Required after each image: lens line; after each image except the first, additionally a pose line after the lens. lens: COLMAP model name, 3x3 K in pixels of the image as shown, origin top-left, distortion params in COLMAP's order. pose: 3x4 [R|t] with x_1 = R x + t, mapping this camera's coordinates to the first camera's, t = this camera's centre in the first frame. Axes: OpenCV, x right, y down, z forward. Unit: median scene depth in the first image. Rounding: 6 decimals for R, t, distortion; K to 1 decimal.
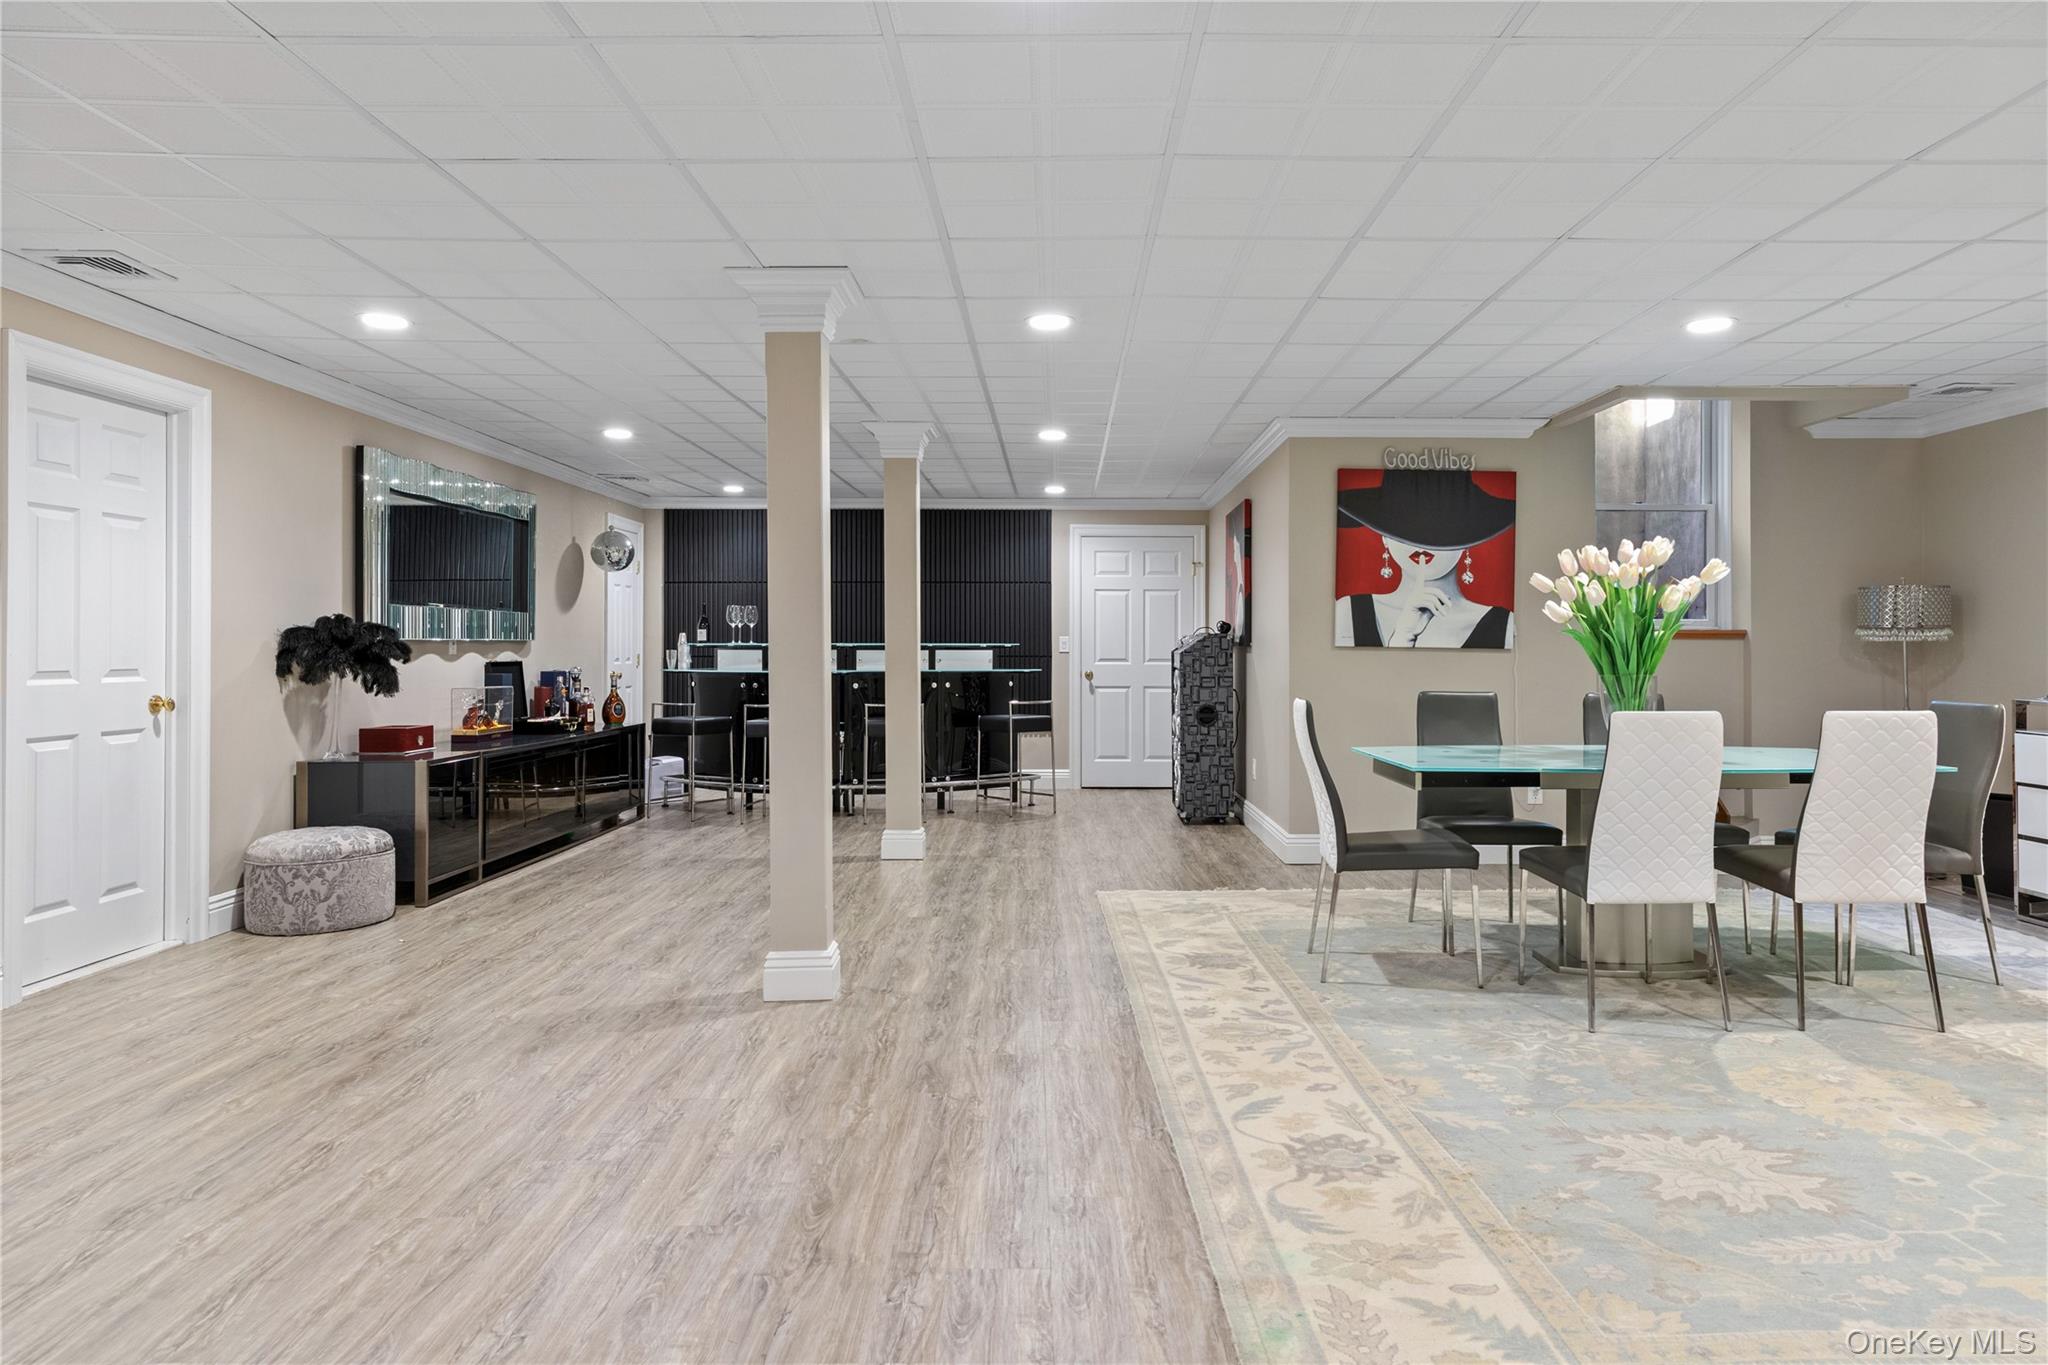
lens RADIAL K [[1238.3, 0, 1025.2], [0, 1238.3, 675.1], [0, 0, 1]] dist [-0.000076, -0.000006]
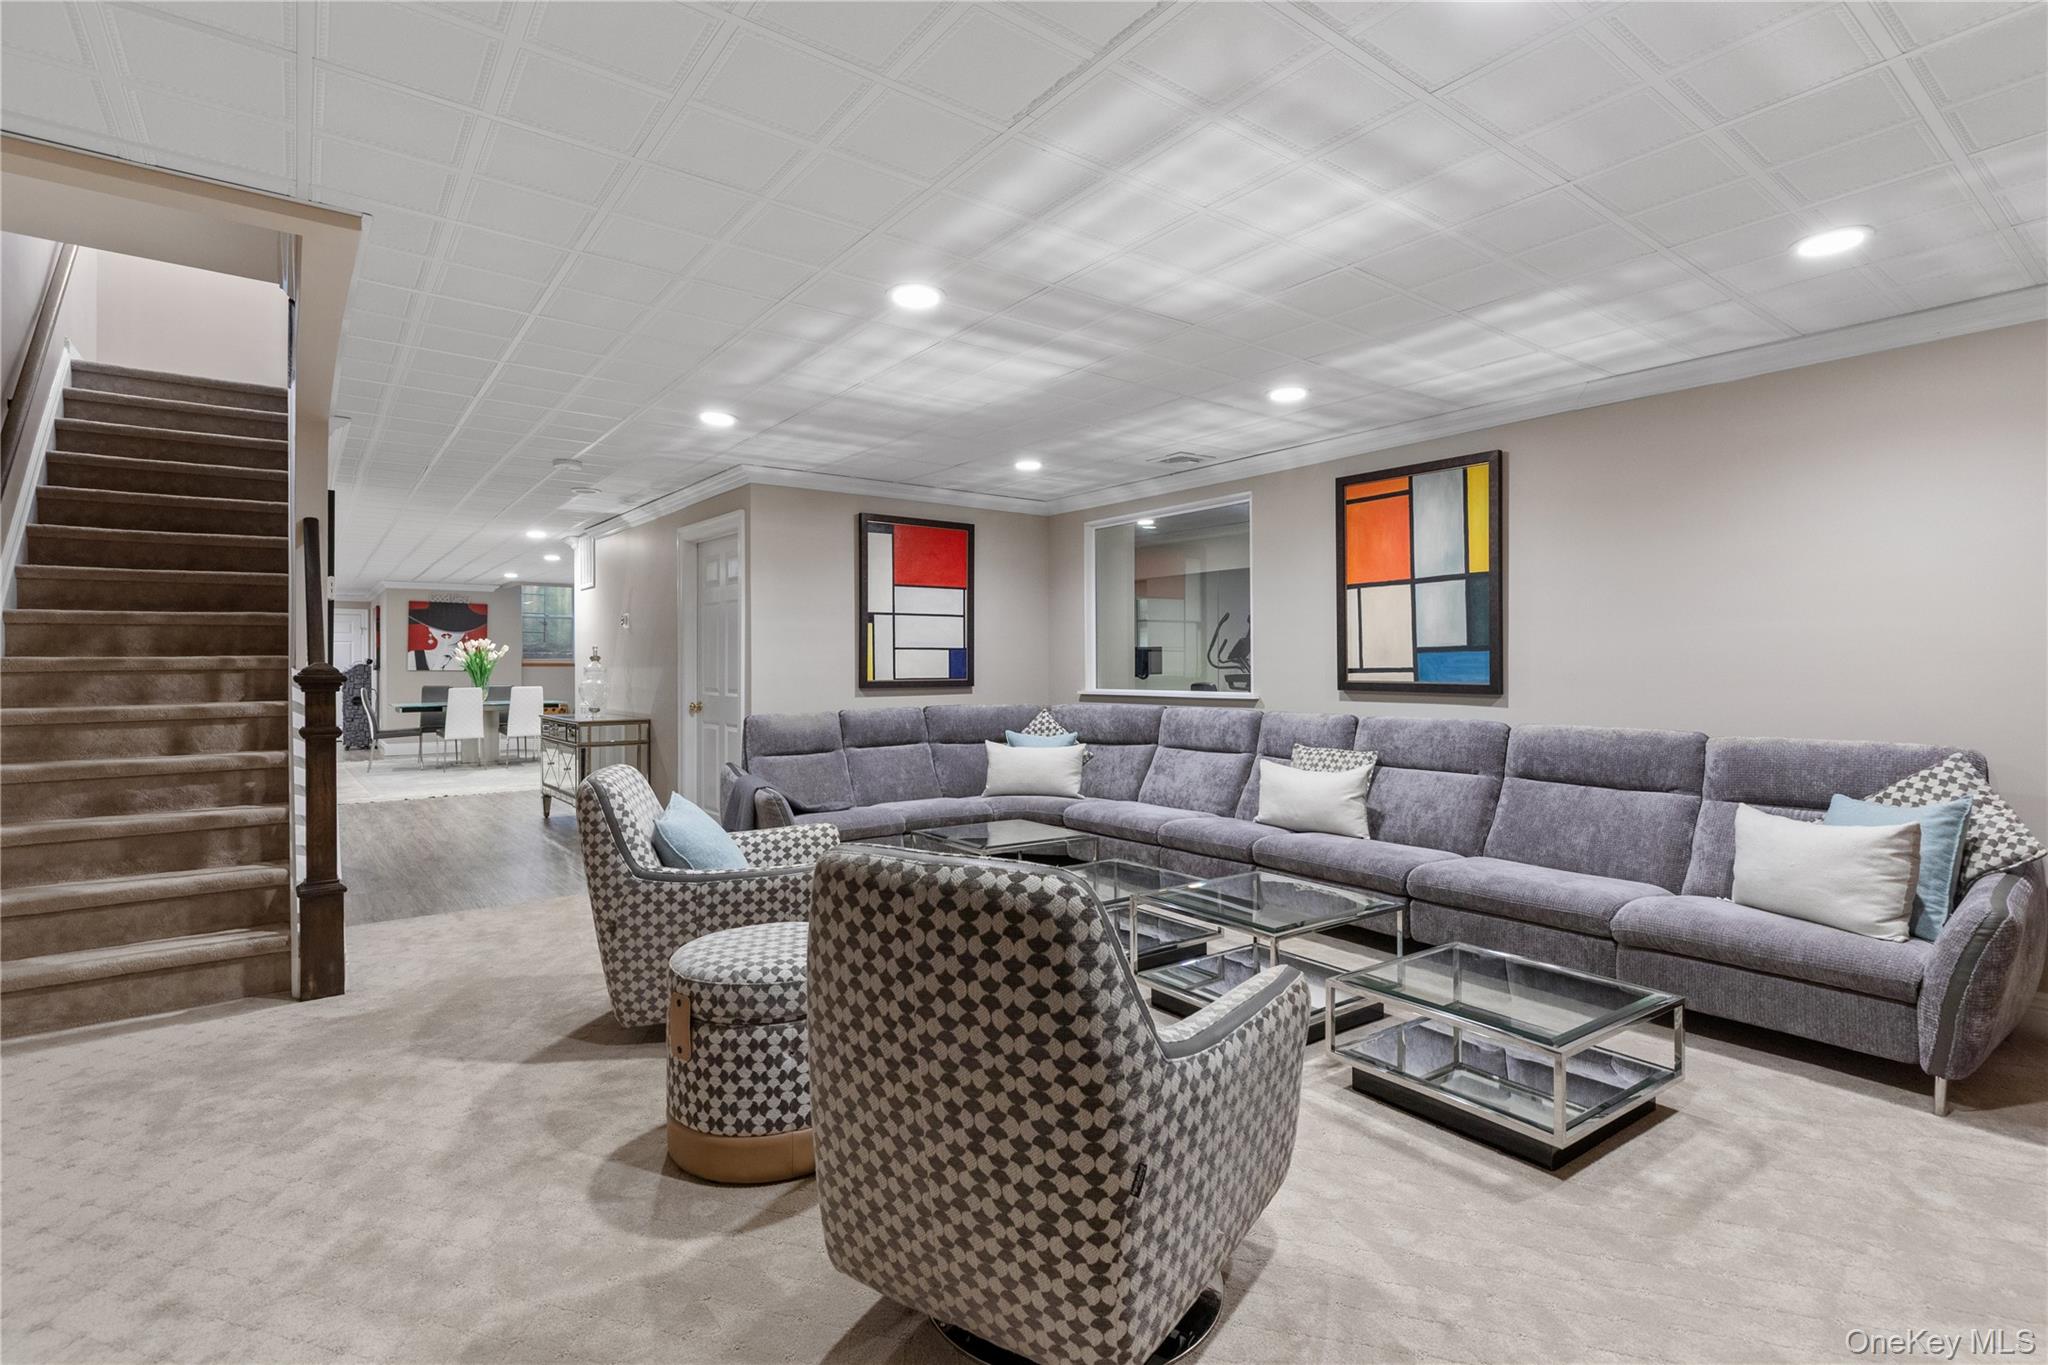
lens RADIAL K [[978.1, 0, 1024.2], [0, 978.1, 674.2], [0, 0, 1]] dist [-0.001471, -0.000111]
pose [[0.811449, -0.008347, 0.584364, 0.101377], [0.007544, 0.999964, 0.003808, -0.012622], [-0.584375, 0.001319, 0.811483, -1.402198]]
